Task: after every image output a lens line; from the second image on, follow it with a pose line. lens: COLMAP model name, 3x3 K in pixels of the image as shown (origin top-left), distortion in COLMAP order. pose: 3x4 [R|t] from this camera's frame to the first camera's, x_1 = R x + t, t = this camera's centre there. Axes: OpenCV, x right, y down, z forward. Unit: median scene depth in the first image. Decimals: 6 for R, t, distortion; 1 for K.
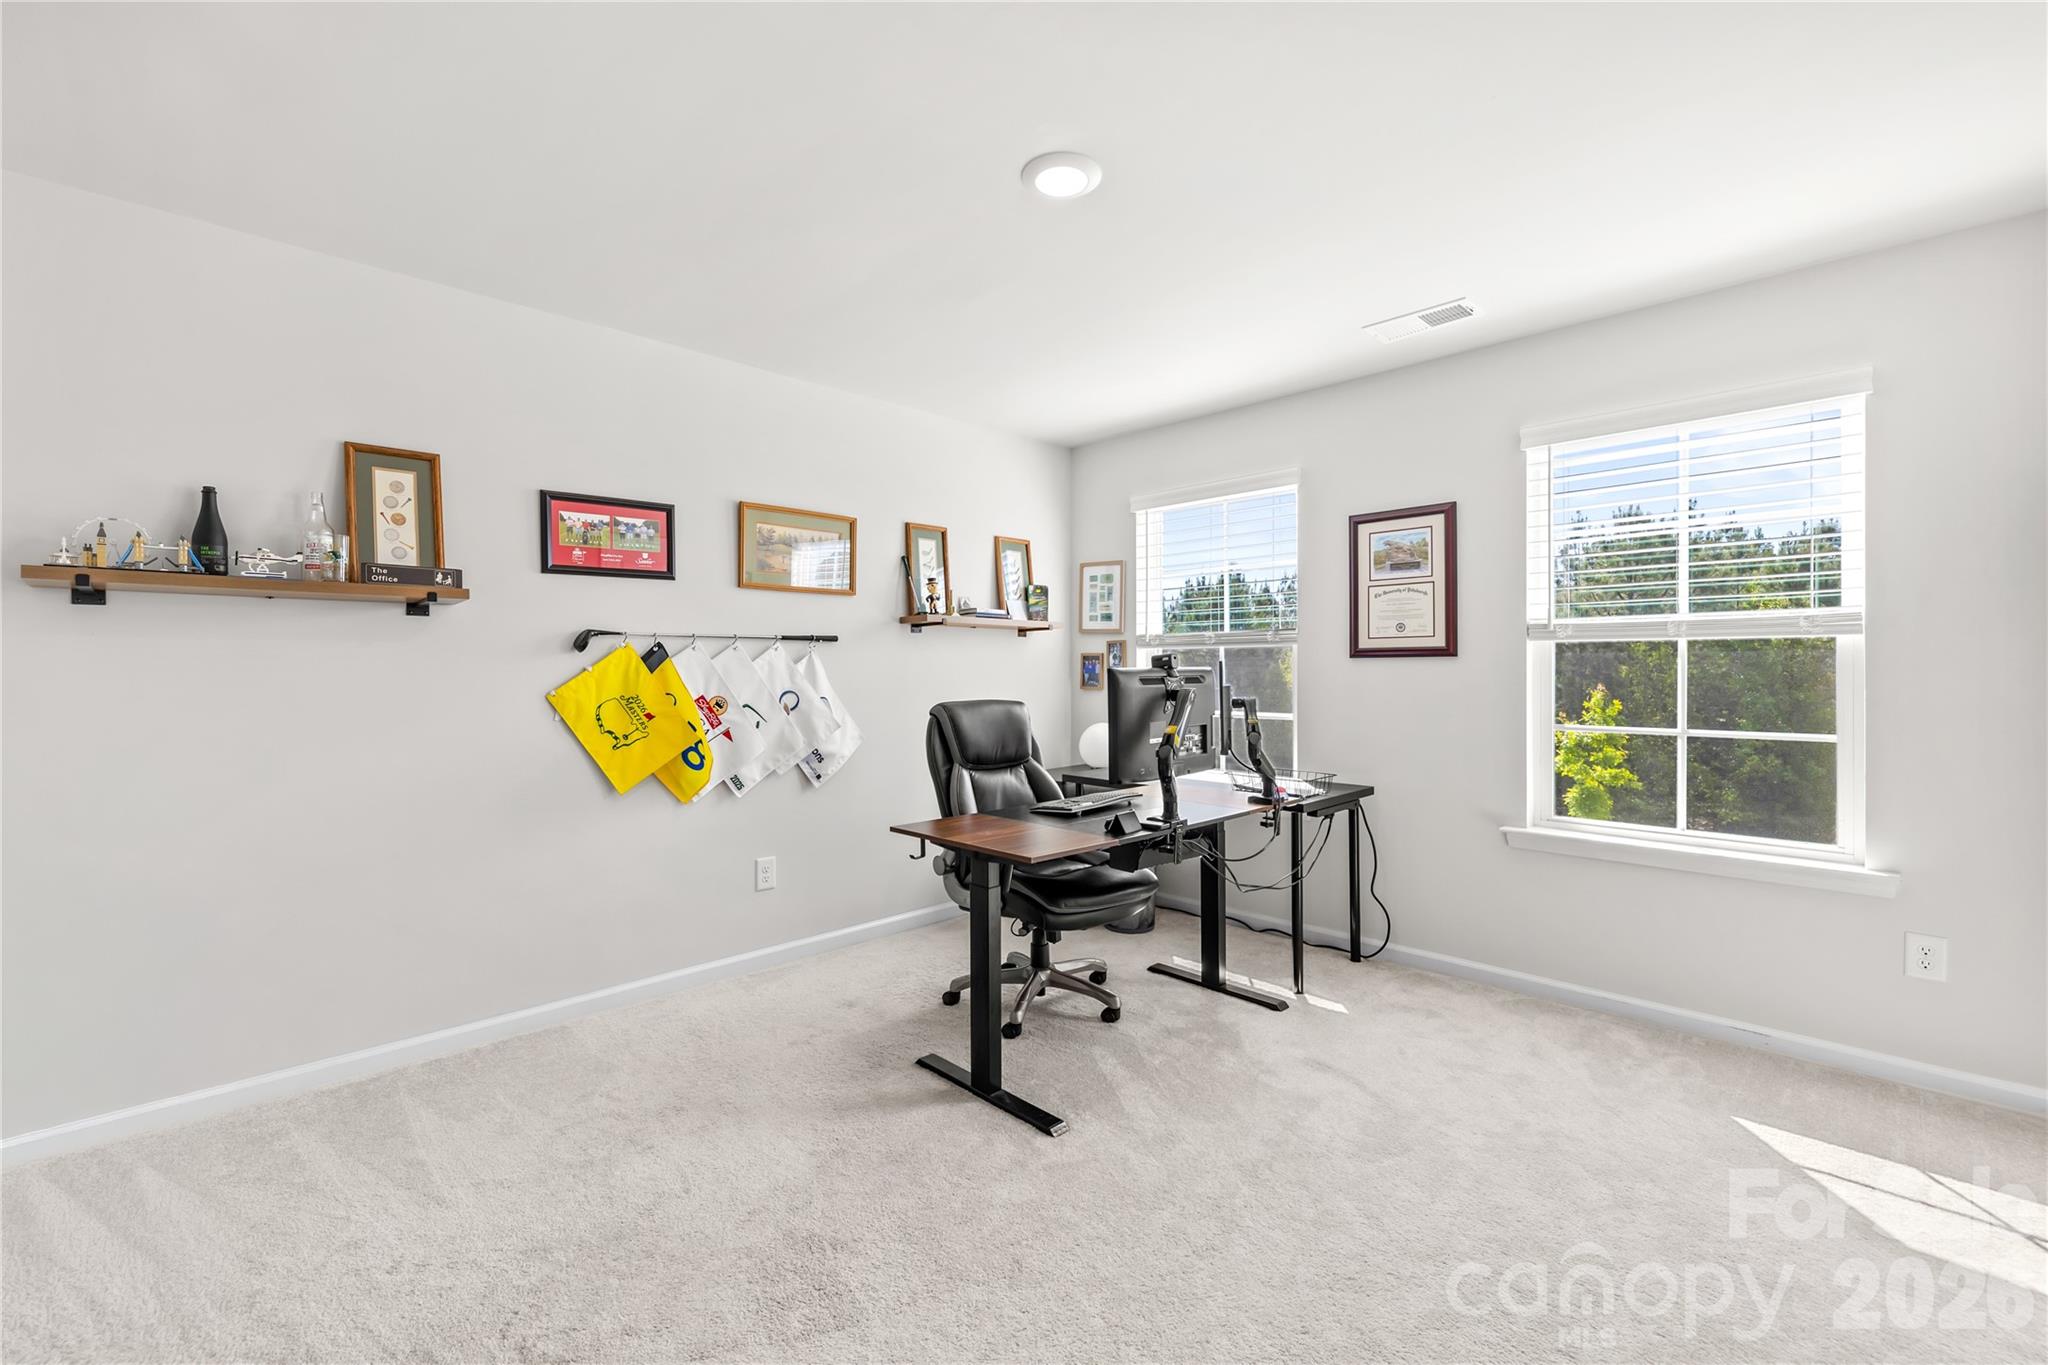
lens RADIAL K [[875.9, 0, 1025.6], [0, 875.9, 684.3], [0, 0, 1]] dist [0.004522, 0.001071]
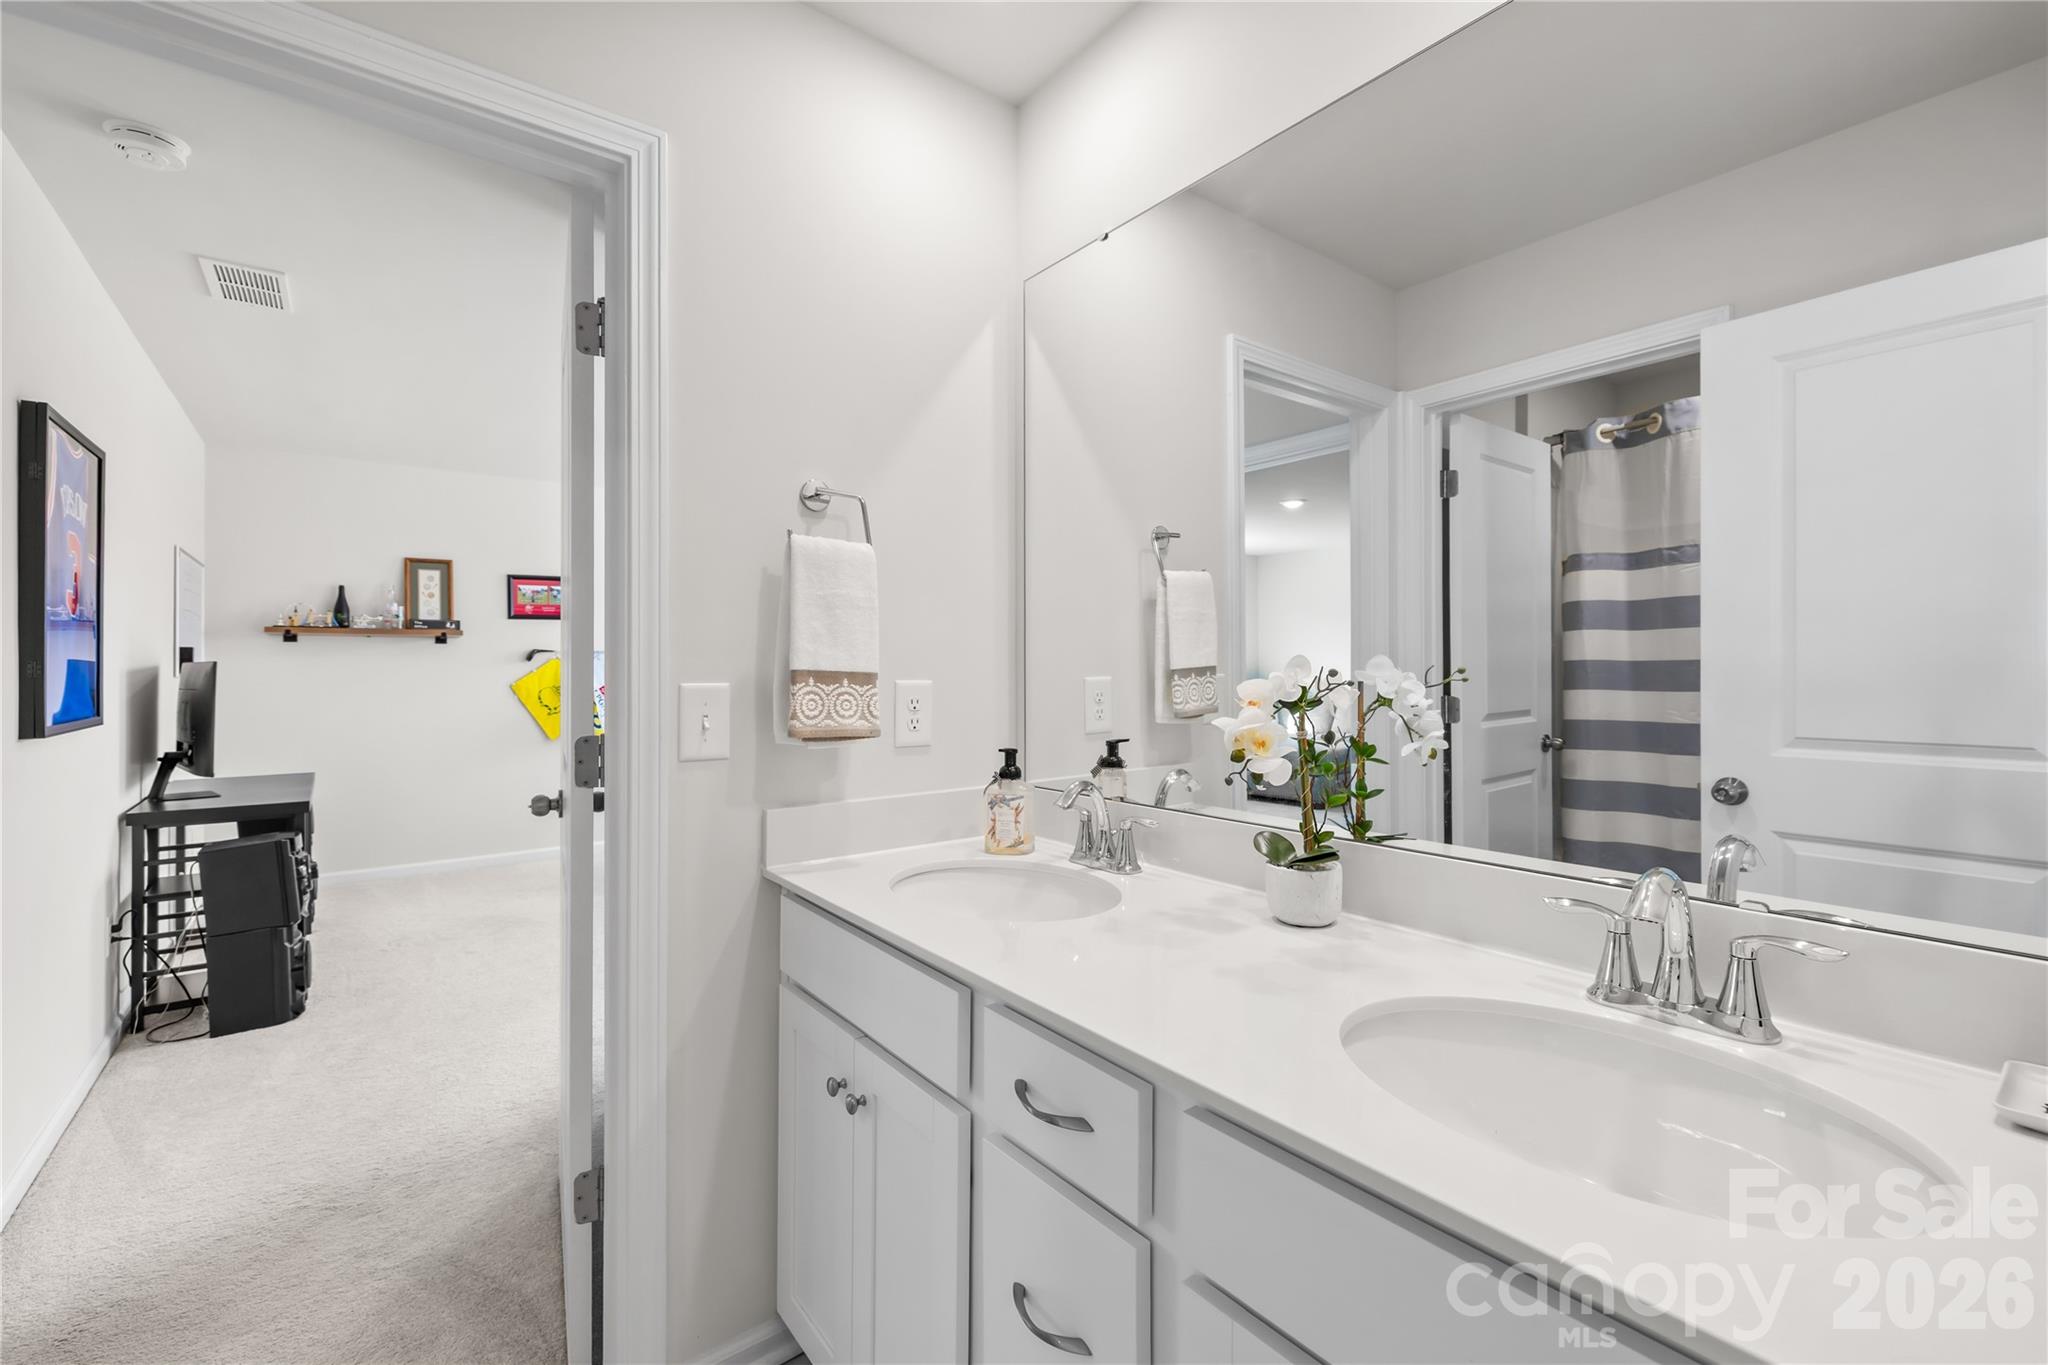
lens RADIAL K [[875.9, 0, 1022.2], [0, 875.9, 670.2], [0, 0, 1]] dist [0.004522, 0.001071]
pose [[0.992295, 0.002004, -0.123885, 0.847362], [-0.003024, 0.999963, -0.008048, -0.008576], [0.123864, 0.008360, 0.992264, -0.787899]]
